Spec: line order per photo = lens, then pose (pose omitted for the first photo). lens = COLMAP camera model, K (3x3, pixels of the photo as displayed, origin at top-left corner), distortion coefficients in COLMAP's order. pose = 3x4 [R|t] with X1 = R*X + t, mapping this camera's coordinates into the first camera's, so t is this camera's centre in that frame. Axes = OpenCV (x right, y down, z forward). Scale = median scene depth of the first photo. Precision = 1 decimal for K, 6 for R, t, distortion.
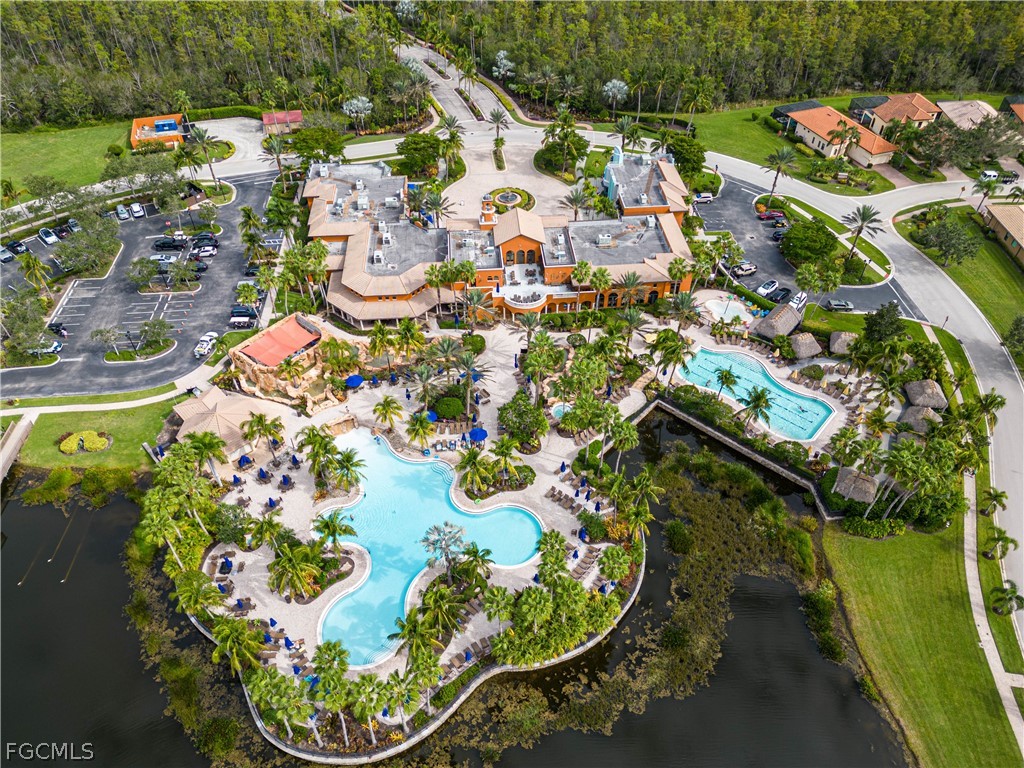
lens RADIAL K [[688.9, 0, 512.0], [0, 688.9, 384.0], [0, 0, 1]] dist [0.037427, -0.002075]
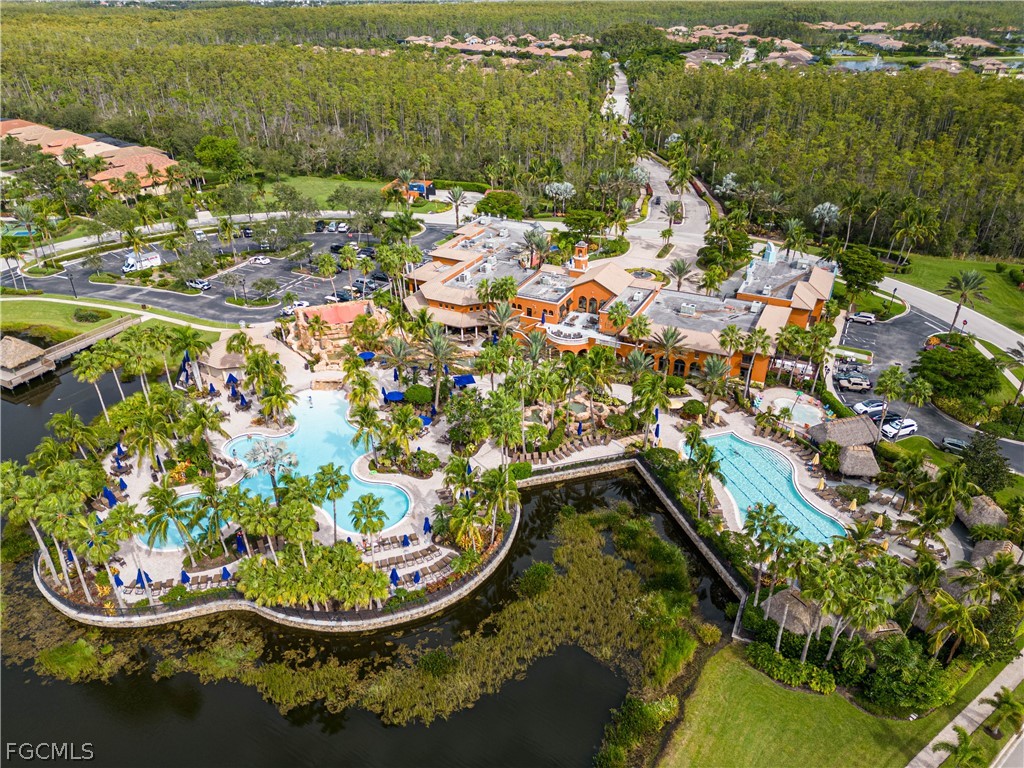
lens RADIAL K [[688.9, 0, 512.0], [0, 688.9, 384.0], [0, 0, 1]] dist [0.037427, -0.002075]
pose [[0.869204, 0.254099, -0.424168, 0.402346], [-0.345253, 0.925991, -0.152775, 0.115203], [0.353956, 0.279238, 0.892604, 0.167115]]
